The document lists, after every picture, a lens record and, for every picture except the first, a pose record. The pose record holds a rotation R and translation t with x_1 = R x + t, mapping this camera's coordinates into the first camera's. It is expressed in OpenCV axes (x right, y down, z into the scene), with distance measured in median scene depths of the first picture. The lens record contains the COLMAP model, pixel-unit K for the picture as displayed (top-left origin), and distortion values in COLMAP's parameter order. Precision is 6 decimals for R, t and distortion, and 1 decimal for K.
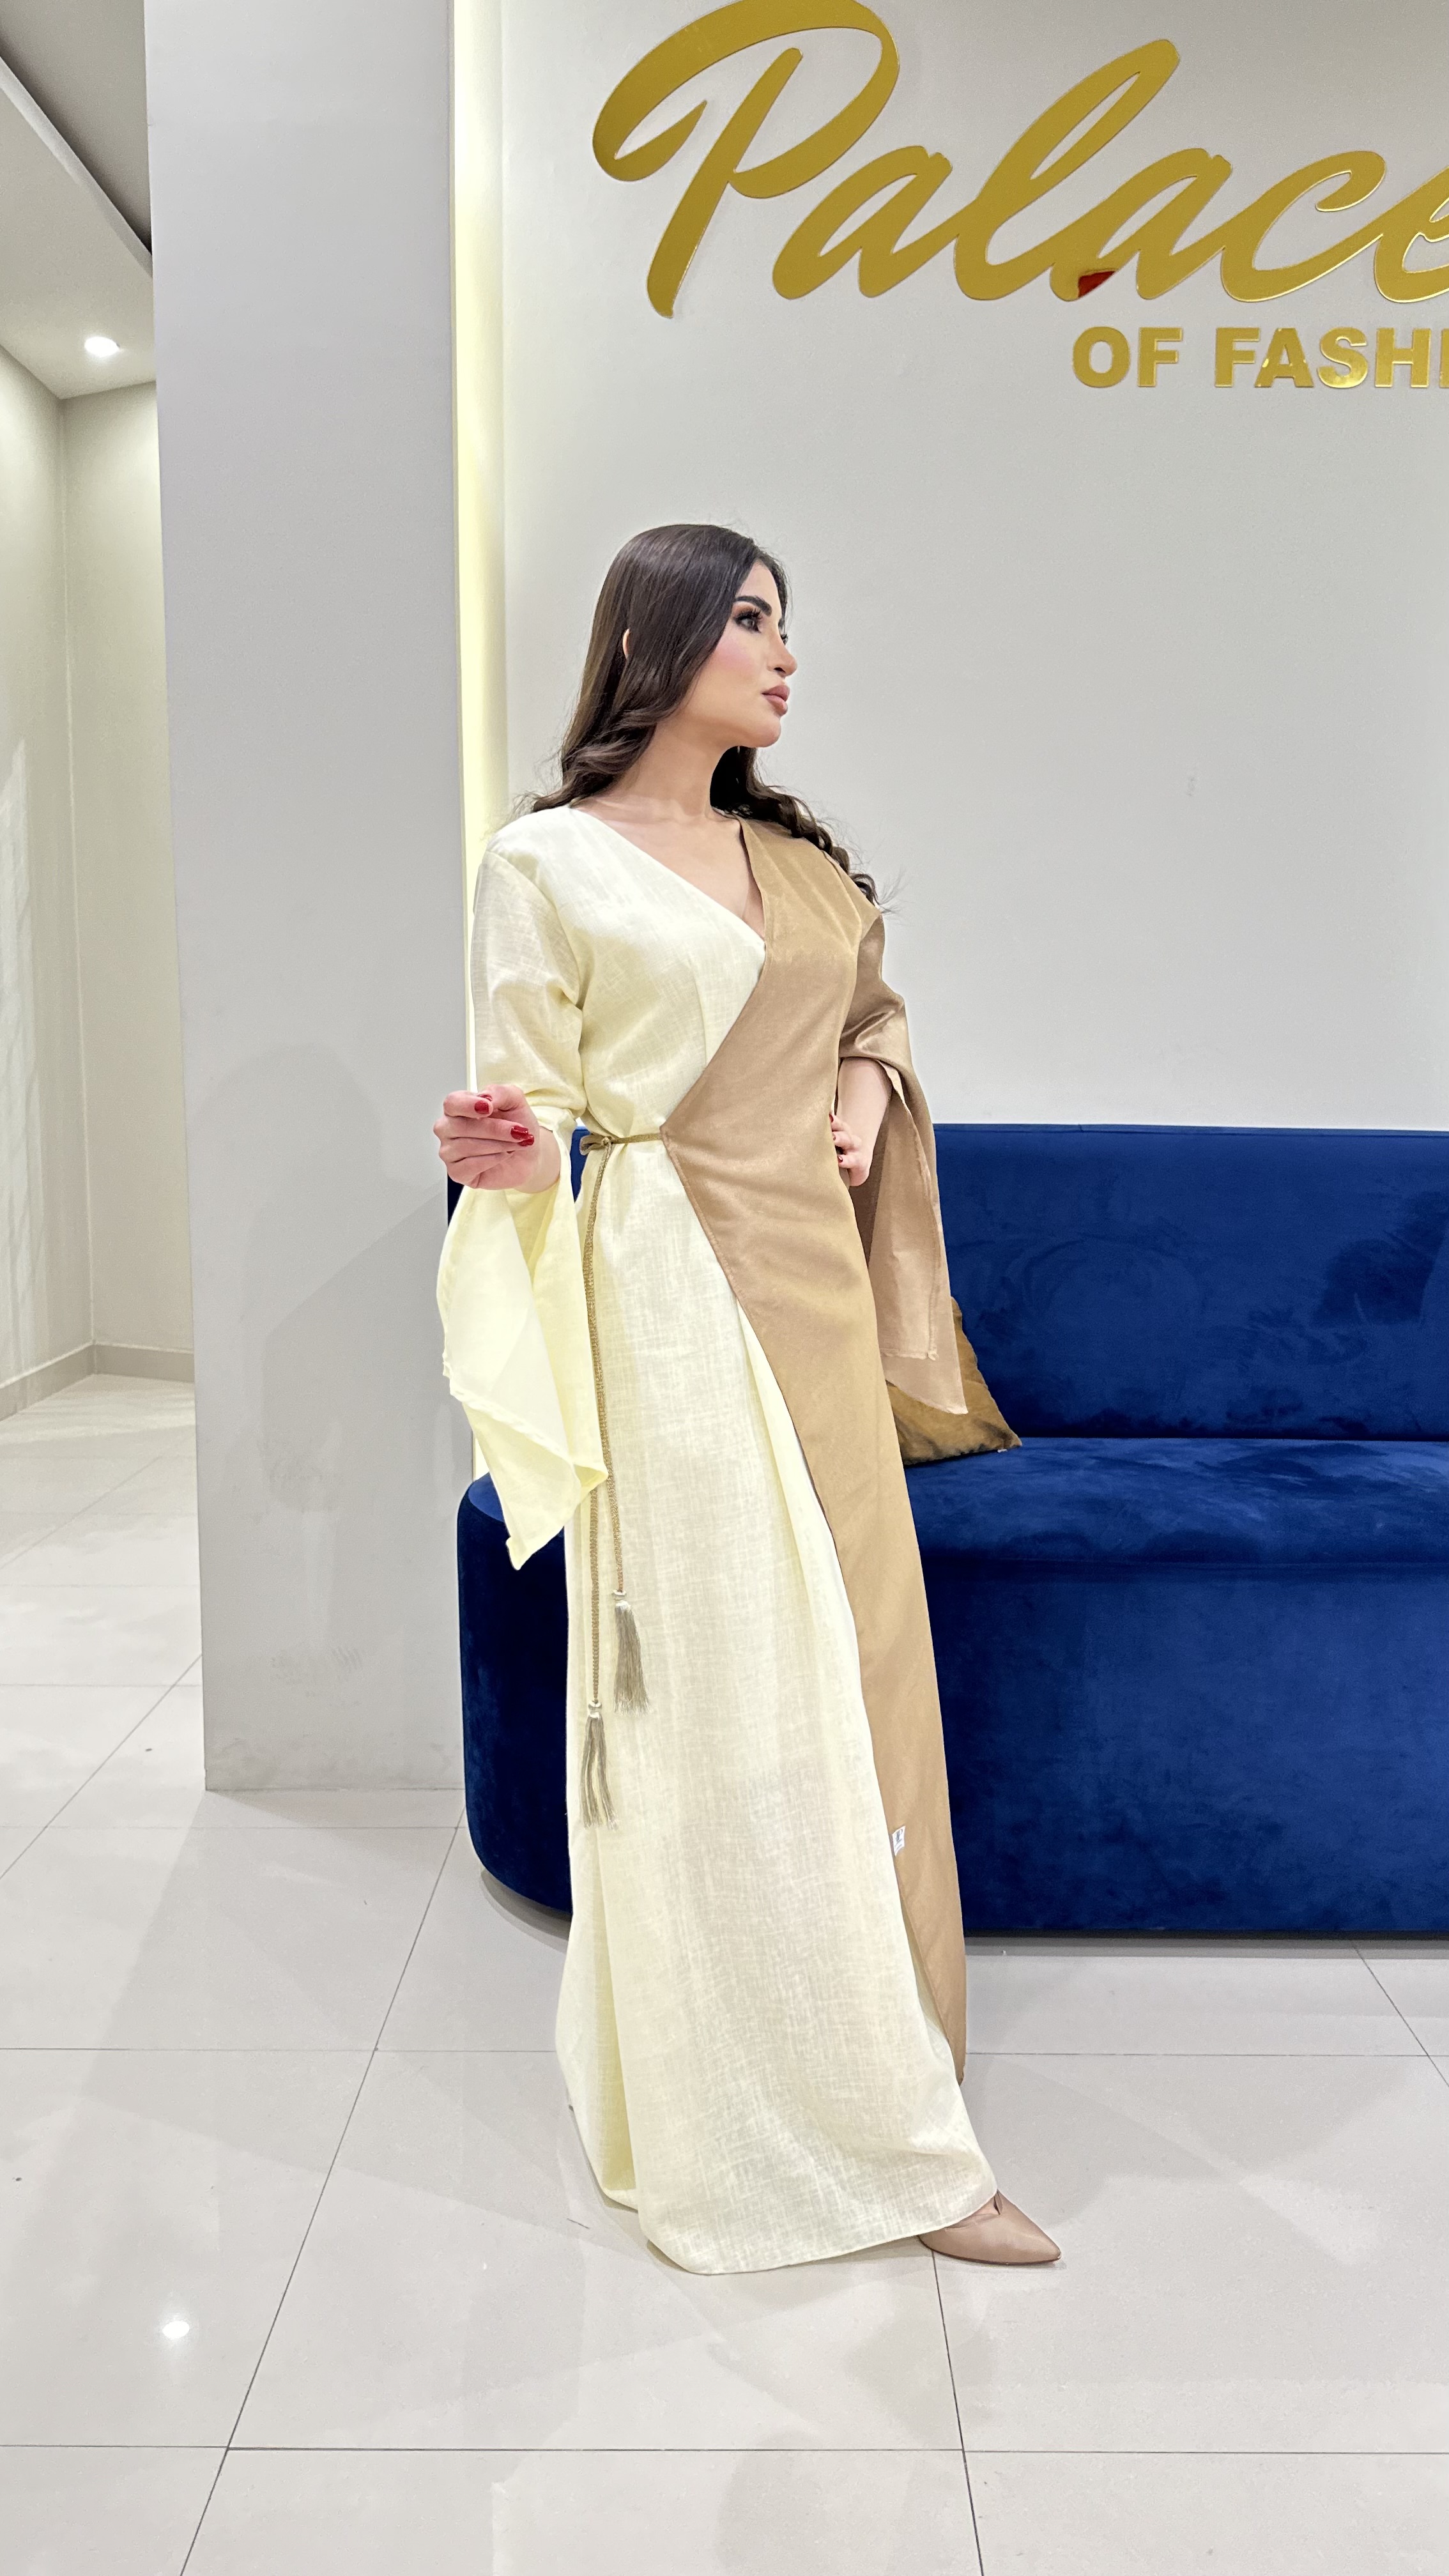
lens RADIAL K [[1857.6, 0, 721.8], [0, 1857.6, 1265.7], [0, 0, 1]] dist [0.109079, -0.159575]
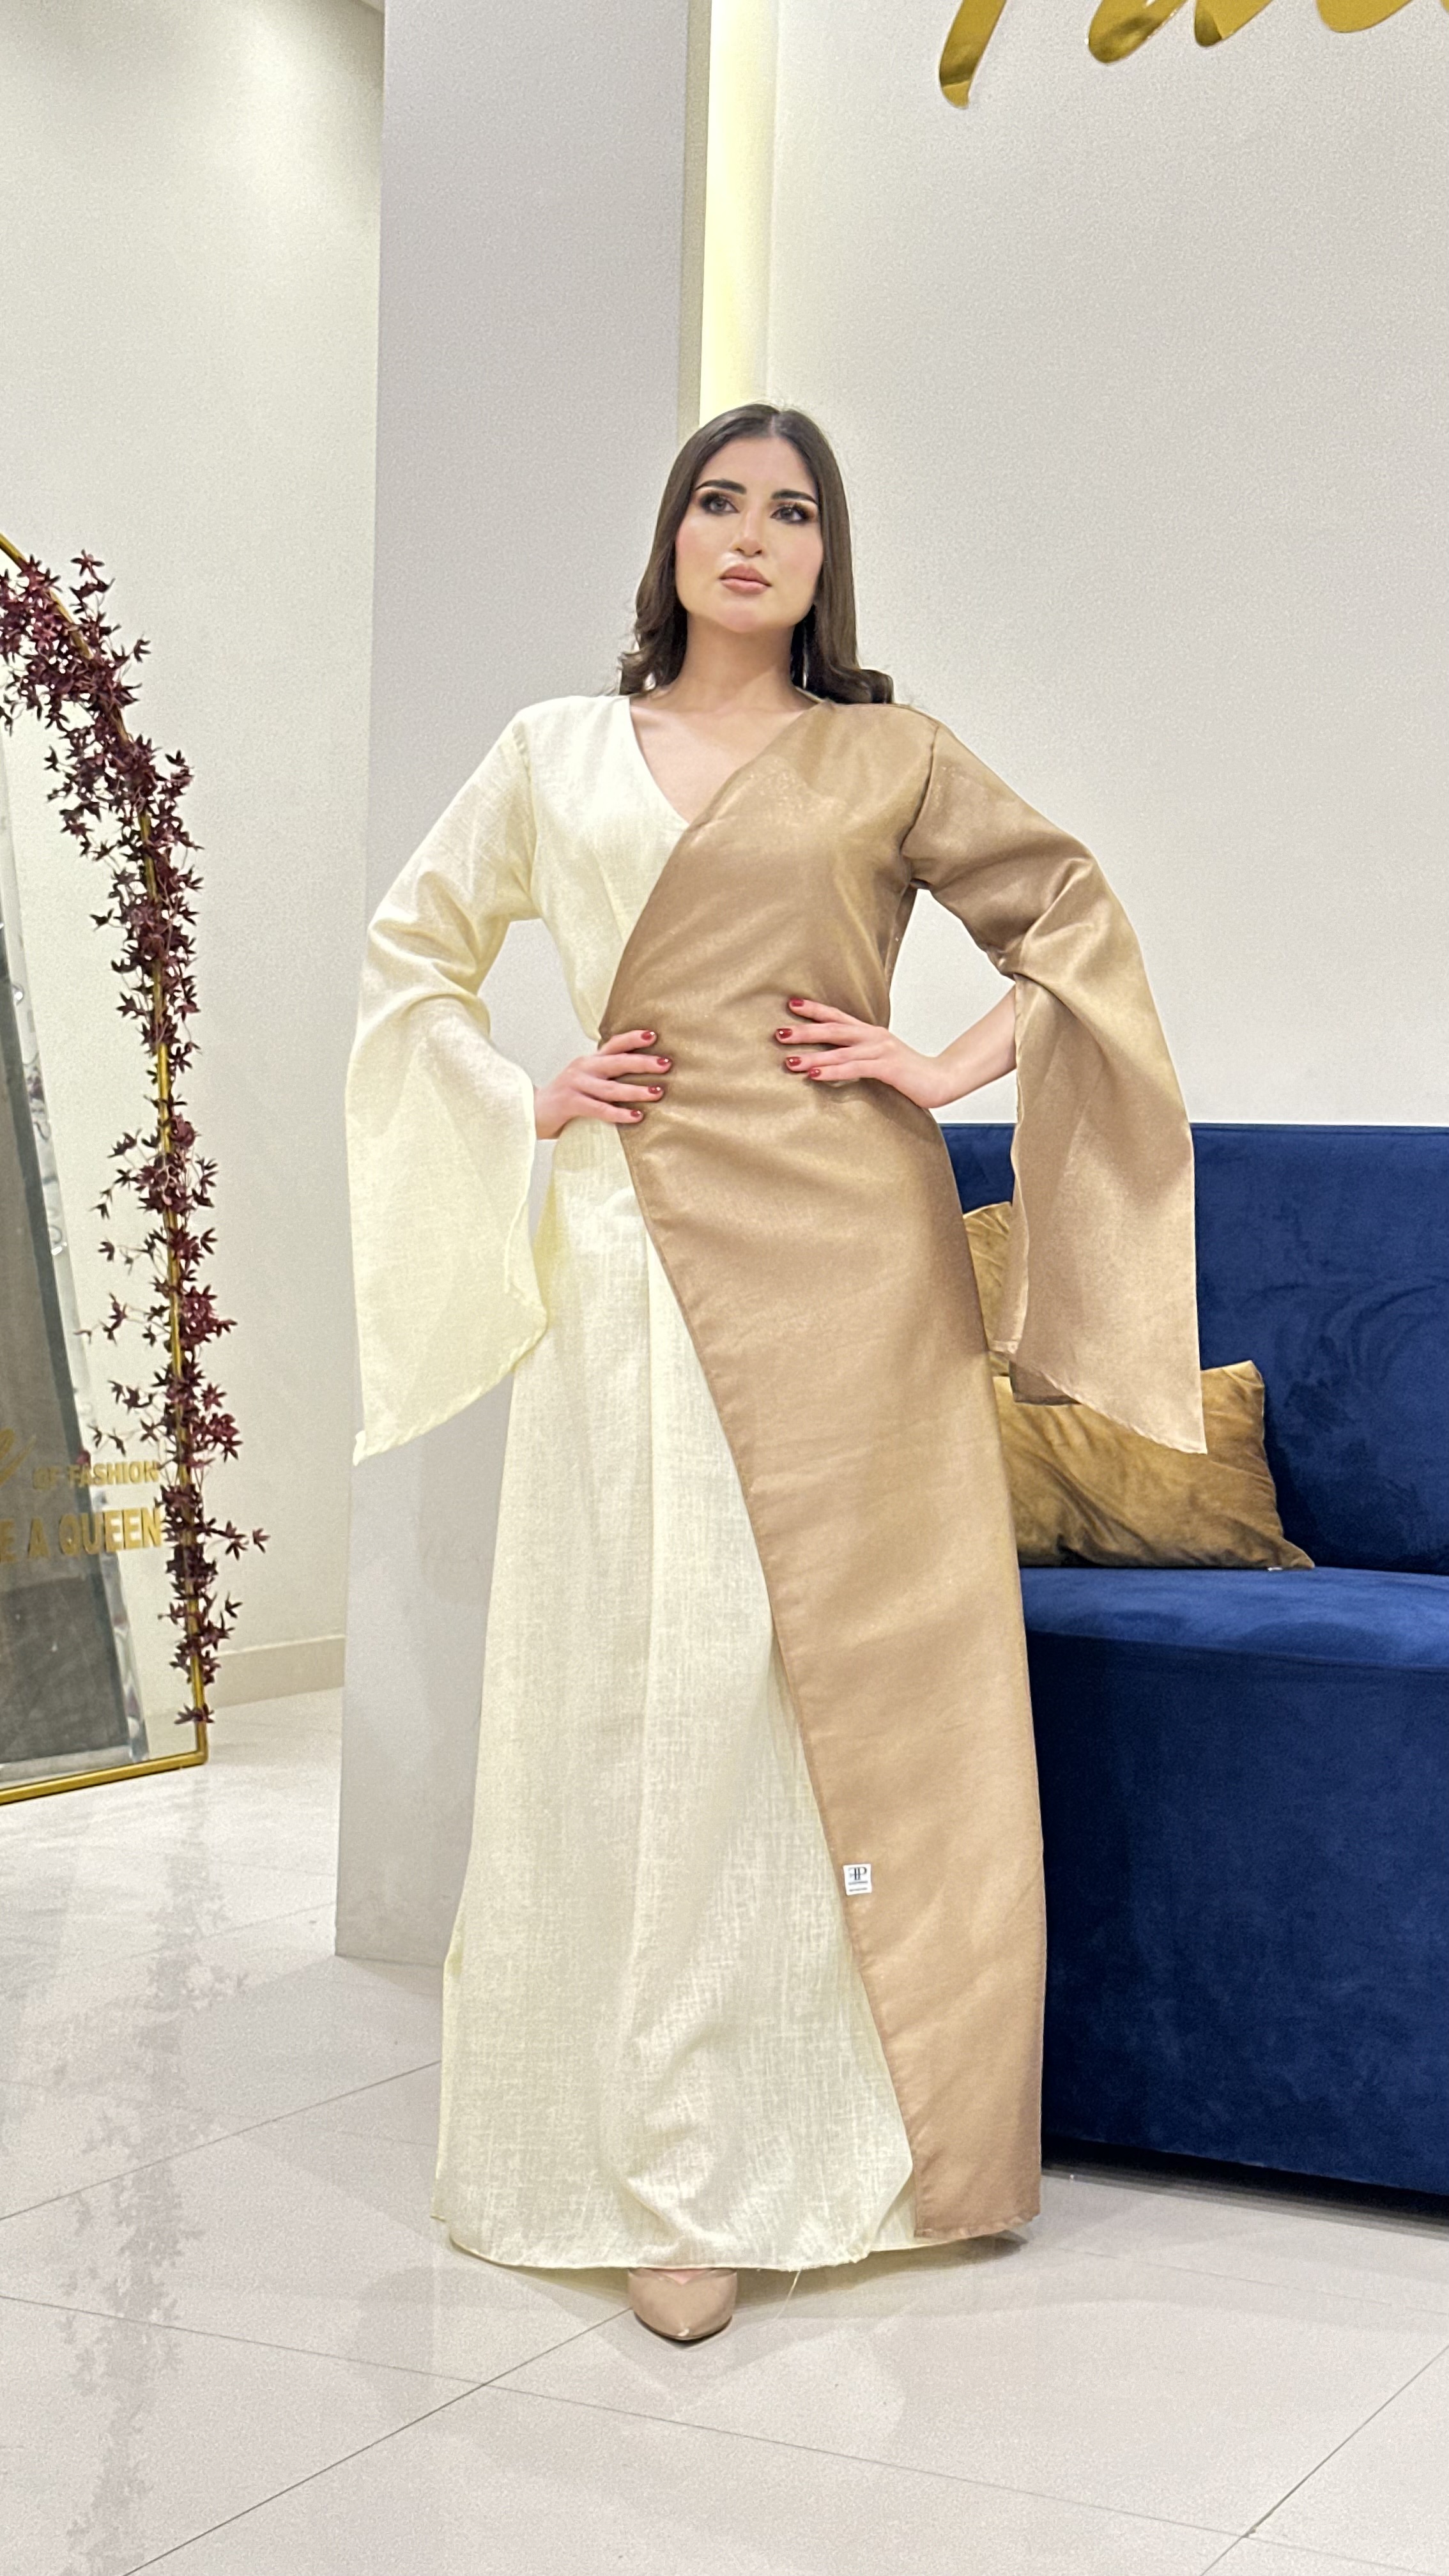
lens RADIAL K [[3651.9, 0, 724.5], [0, 3651.9, 1288.0], [0, 0, 1]] dist [0.125020, -0.071322]
pose [[0.895244, 0.028343, -0.444674, 0.584171], [-0.082215, 0.991347, -0.102333, 0.154149], [0.437926, 0.128172, 0.889827, -0.354267]]
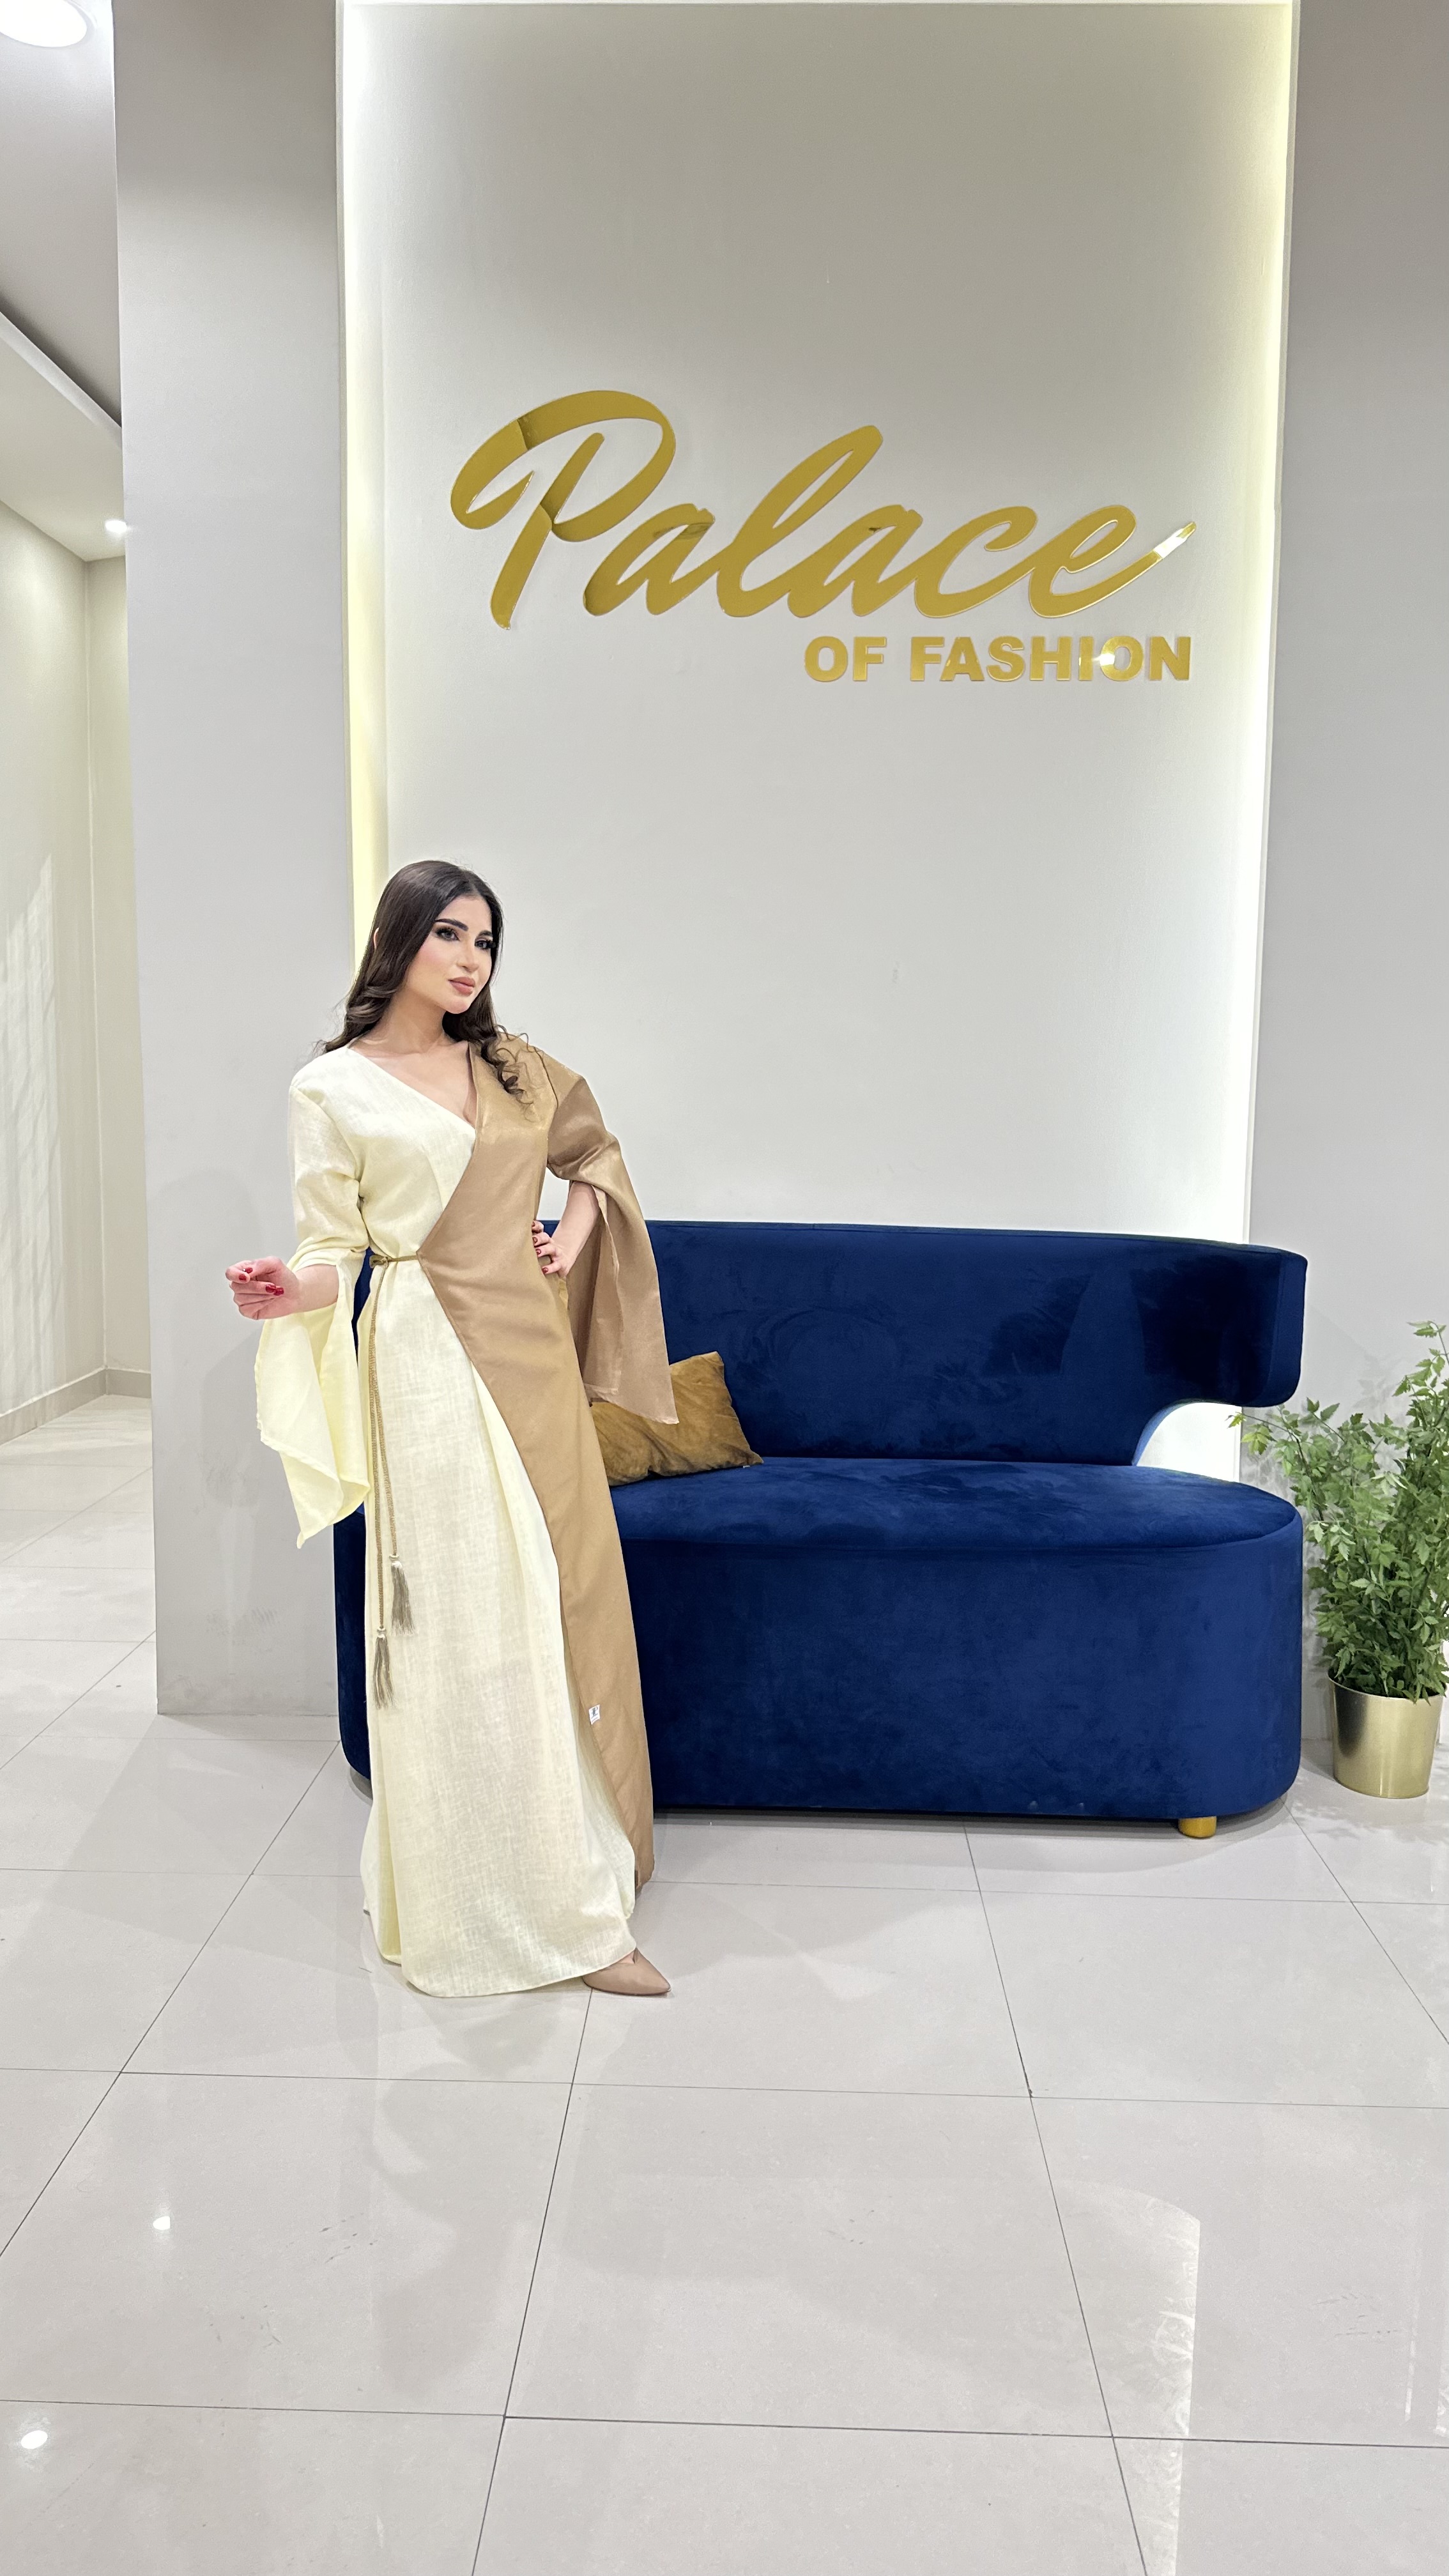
lens RADIAL K [[1849.8, 0, 724.5], [0, 1849.8, 1288.0], [0, 0, 1]] dist [0.180045, -0.396221]
pose [[0.999696, 0.011881, -0.021627, 0.163036], [-0.011869, 0.999929, 0.000694, -0.030896], [0.021634, -0.000437, 0.999766, -0.346403]]
